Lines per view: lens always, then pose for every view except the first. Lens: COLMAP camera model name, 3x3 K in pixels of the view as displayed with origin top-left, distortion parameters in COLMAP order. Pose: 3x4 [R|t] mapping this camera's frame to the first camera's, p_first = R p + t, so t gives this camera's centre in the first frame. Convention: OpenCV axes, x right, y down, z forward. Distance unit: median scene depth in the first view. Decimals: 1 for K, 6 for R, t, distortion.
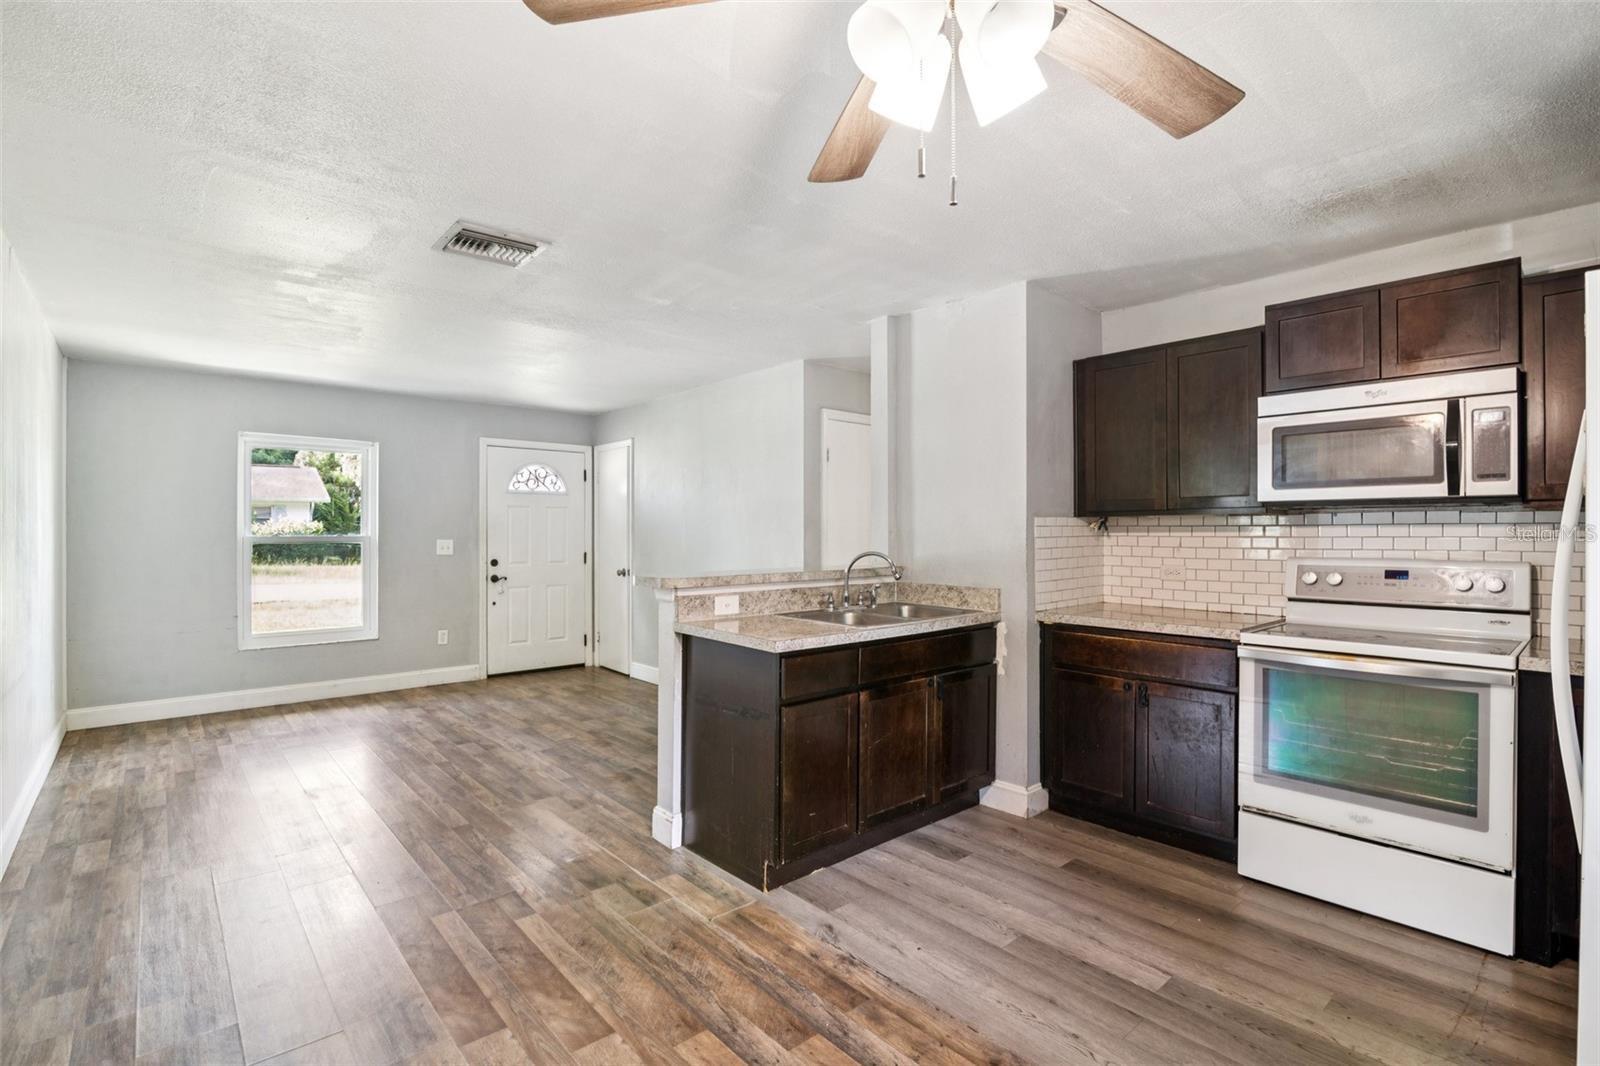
lens RADIAL K [[740.9, 0, 800.0], [0, 740.9, 533.0], [0, 0, 1]] dist [-0.021806, 0.000061]
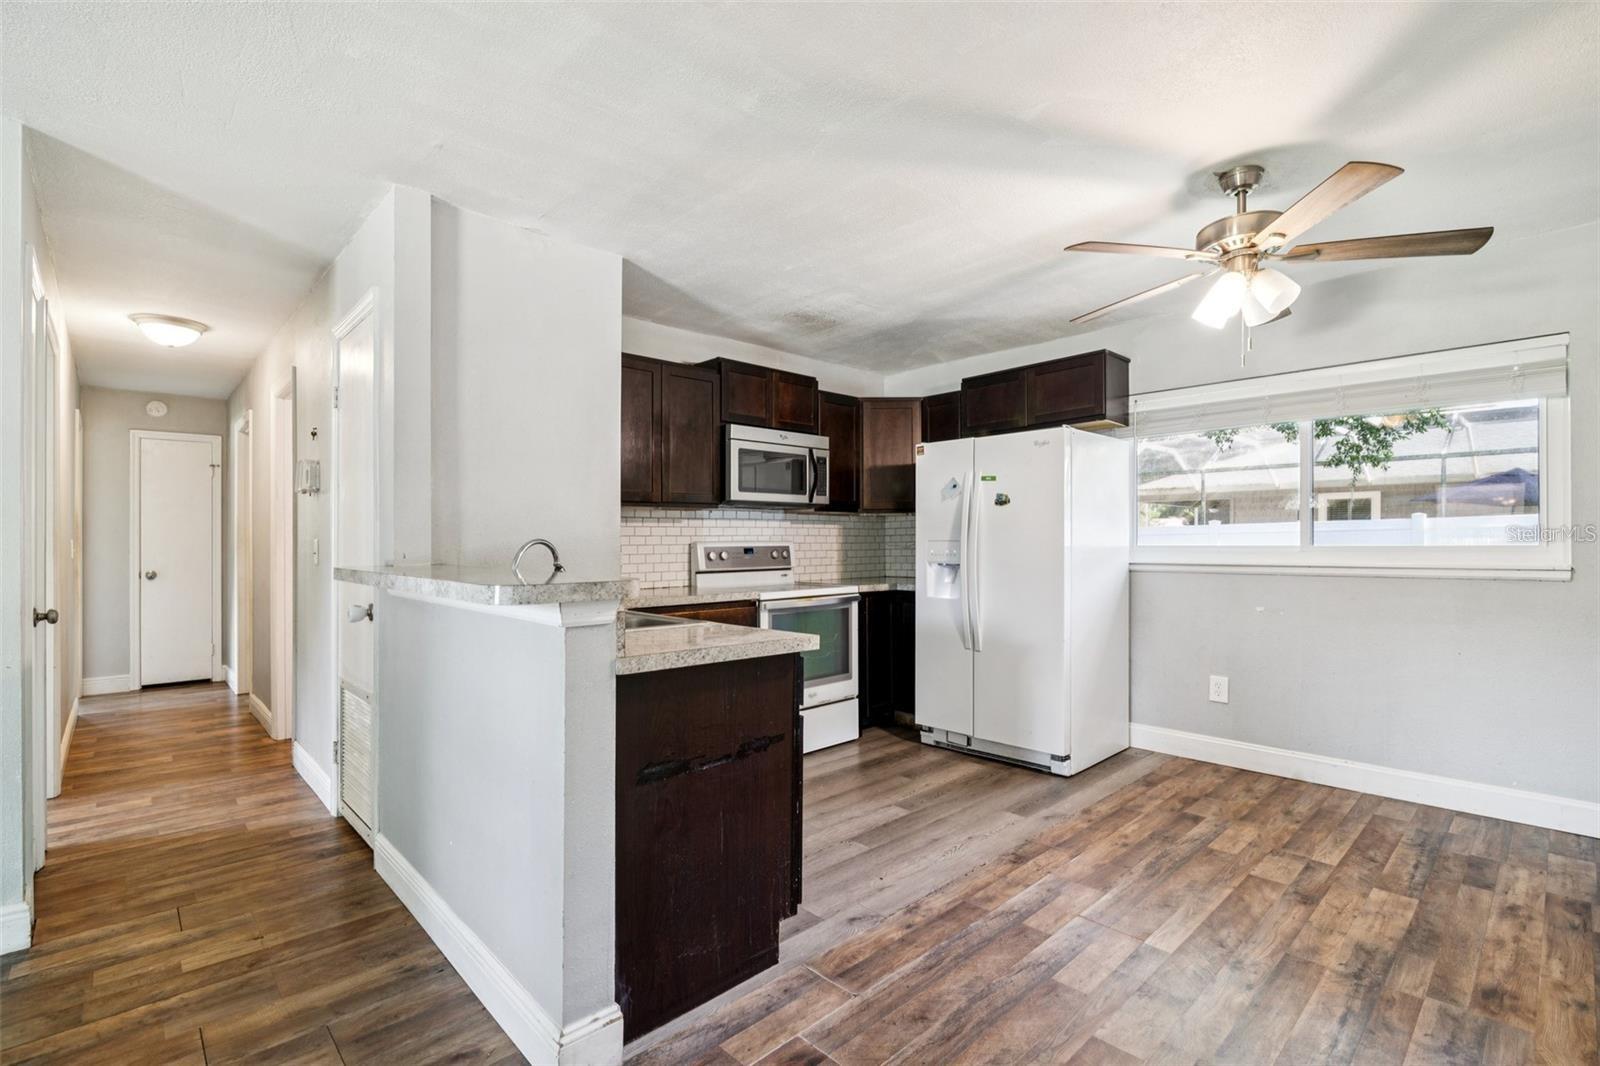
lens RADIAL K [[742.4, 0, 801.6], [0, 742.4, 538.9], [0, 0, 1]] dist [-0.019514, -0.000514]
pose [[-0.040531, 0.001294, 0.999177, -0.976189], [0.006921, 0.999976, -0.001014, 0.041799], [-0.999154, 0.006875, -0.040539, 1.170795]]
